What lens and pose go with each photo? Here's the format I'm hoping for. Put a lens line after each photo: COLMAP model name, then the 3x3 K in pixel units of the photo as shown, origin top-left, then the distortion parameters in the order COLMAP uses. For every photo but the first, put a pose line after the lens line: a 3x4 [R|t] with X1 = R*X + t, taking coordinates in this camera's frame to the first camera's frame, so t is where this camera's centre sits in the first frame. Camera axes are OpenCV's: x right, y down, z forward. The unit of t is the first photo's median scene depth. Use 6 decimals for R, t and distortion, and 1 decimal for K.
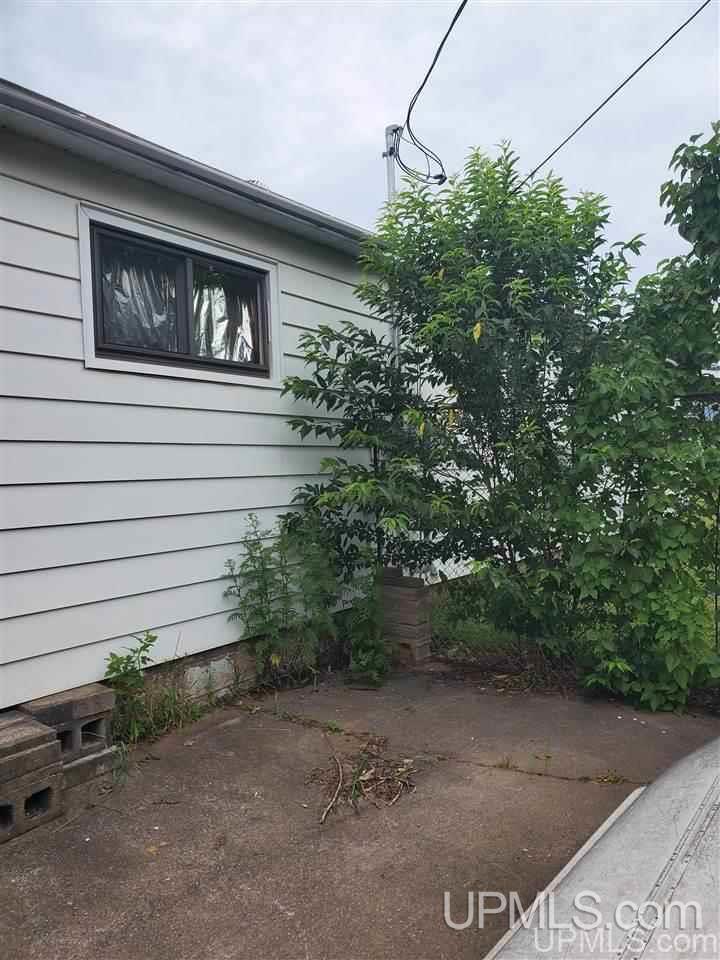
lens RADIAL K [[749.7, 0, 362.2], [0, 749.7, 501.3], [0, 0, 1]] dist [0.007758, 0.010154]
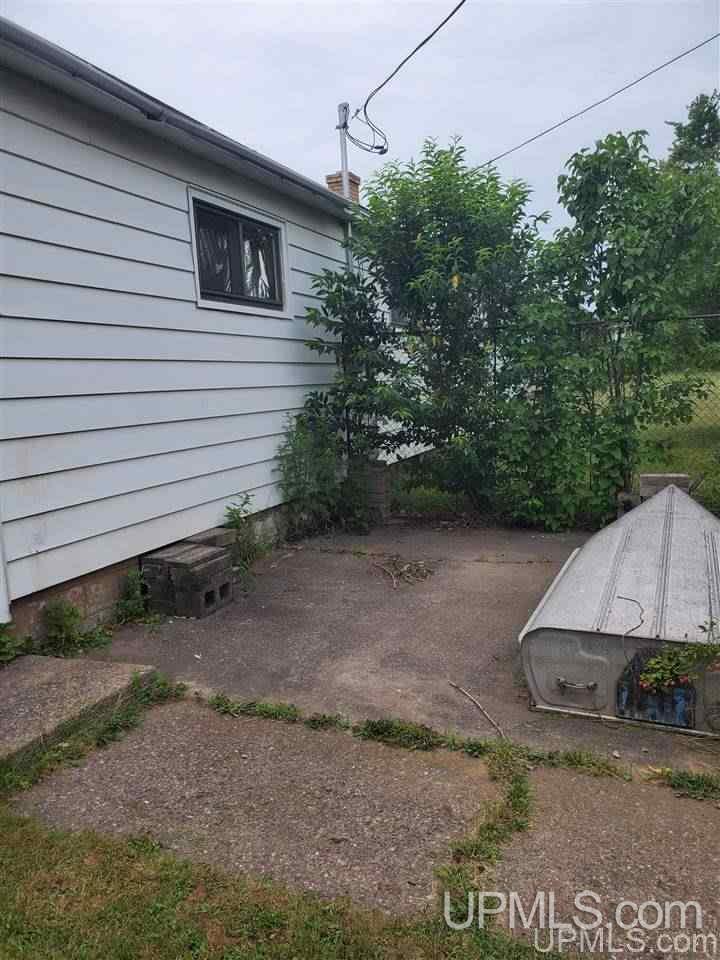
lens RADIAL K [[719.6, 0, 358.6], [0, 719.6, 510.2], [0, 0, 1]] dist [0.002790, -0.008353]
pose [[0.975348, -0.058247, 0.212845, -0.318838], [0.030886, 0.991074, 0.129685, 0.028608], [-0.218498, -0.119914, 0.968442, -0.351818]]
